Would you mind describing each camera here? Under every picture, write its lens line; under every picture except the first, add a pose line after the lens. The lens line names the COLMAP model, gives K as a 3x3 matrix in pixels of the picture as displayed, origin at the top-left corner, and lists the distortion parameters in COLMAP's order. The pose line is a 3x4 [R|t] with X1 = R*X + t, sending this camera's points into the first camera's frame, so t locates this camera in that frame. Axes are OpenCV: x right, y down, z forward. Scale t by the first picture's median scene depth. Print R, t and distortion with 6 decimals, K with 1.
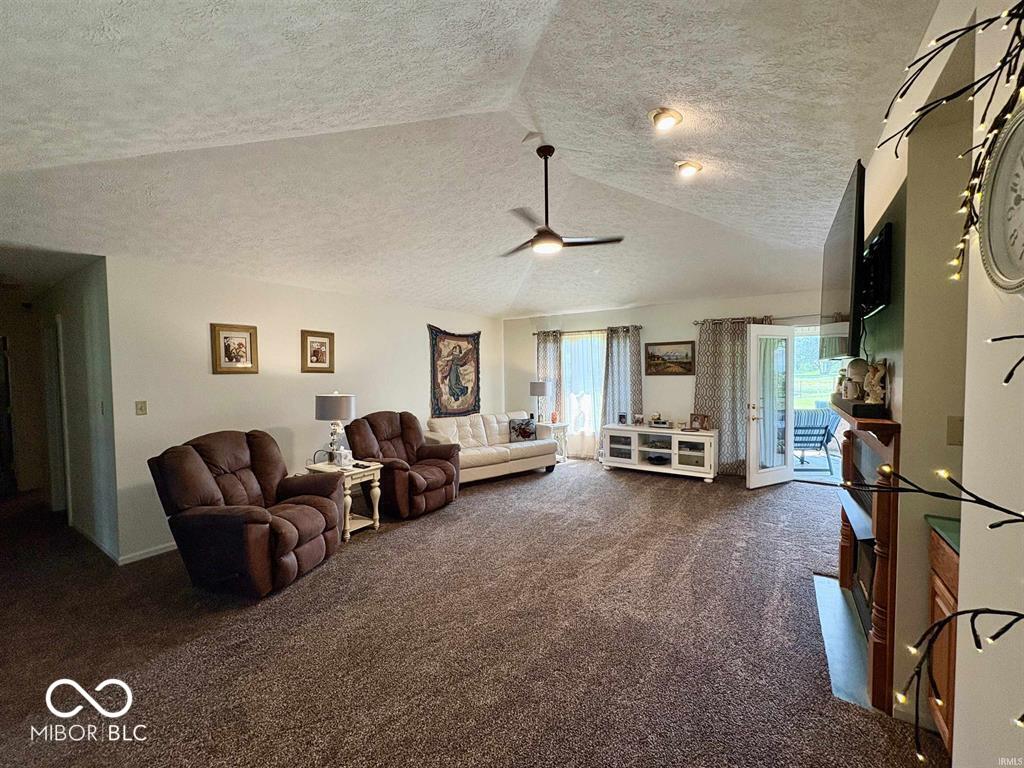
lens RADIAL K [[412.4, 0, 512.0], [0, 412.4, 384.0], [0, 0, 1]] dist [0.000142, 0.000002]
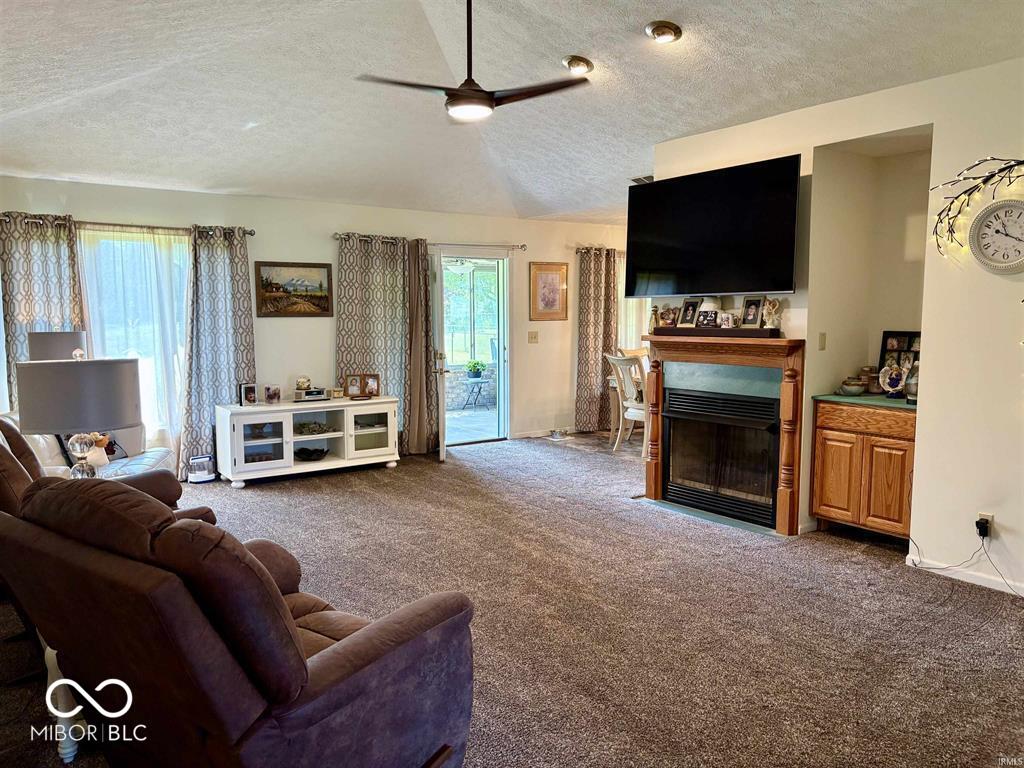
lens RADIAL K [[793.8, 0, 512.0], [0, 793.8, 384.0], [0, 0, 1]] dist [0.043678, 0.000540]
pose [[0.348472, -0.075488, 0.934274, -0.653276], [0.034951, 0.997105, 0.067529, 0.009799], [-0.936667, 0.009122, 0.350102, 0.297393]]
